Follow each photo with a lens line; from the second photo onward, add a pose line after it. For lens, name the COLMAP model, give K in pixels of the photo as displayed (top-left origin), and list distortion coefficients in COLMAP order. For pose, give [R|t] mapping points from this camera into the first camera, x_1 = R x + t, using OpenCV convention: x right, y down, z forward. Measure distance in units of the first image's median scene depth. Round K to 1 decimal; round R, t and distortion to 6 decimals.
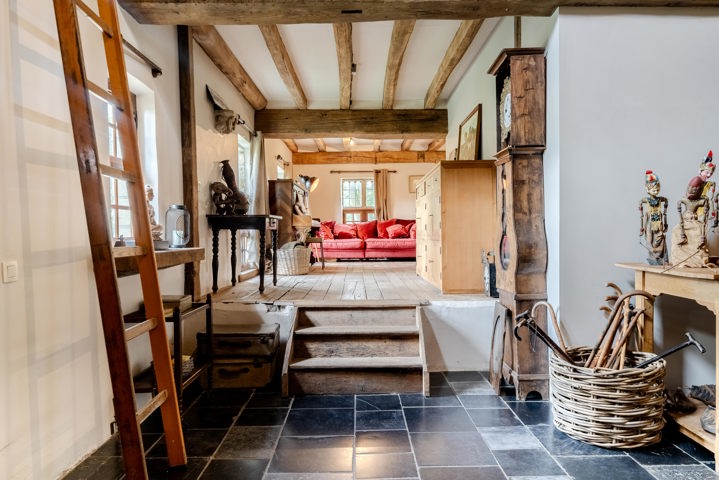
lens RADIAL K [[492.3, 0, 359.5], [0, 492.3, 240.0], [0, 0, 1]] dist [-0.000537, 0.001476]
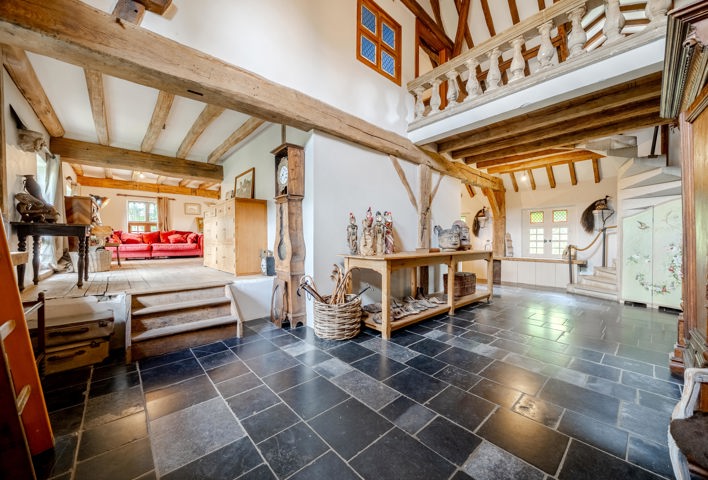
lens RADIAL K [[265.8, 0, 354.0], [0, 265.8, 240.0], [0, 0, 1]] dist [-0.001210, -0.000218]
pose [[0.748942, 0.007390, 0.662595, -0.147326], [0.003394, 0.999882, -0.014988, 0.000702], [-0.662627, 0.013474, 0.748828, 0.057551]]
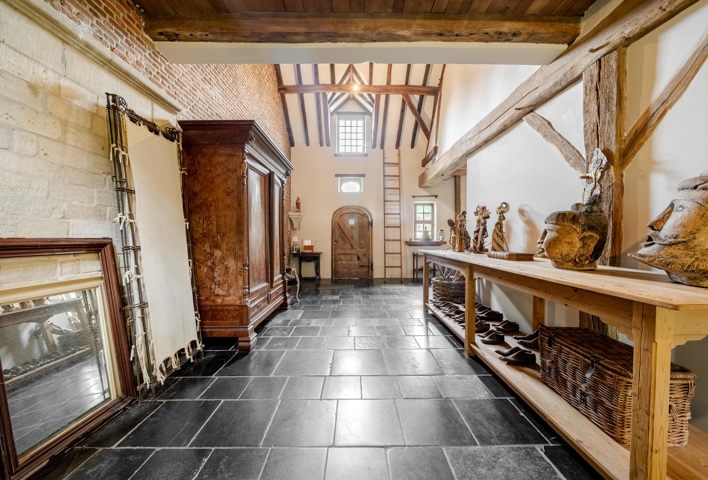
lens RADIAL K [[249.5, 0, 354.0], [0, 249.5, 240.0], [0, 0, 1]] dist [0.000003, -0.000002]
pose [[0.001068, 0.023369, -0.999726, 1.096241], [-0.021872, 0.999488, 0.023340, -0.014619], [0.999760, 0.021841, 0.001579, 0.242487]]
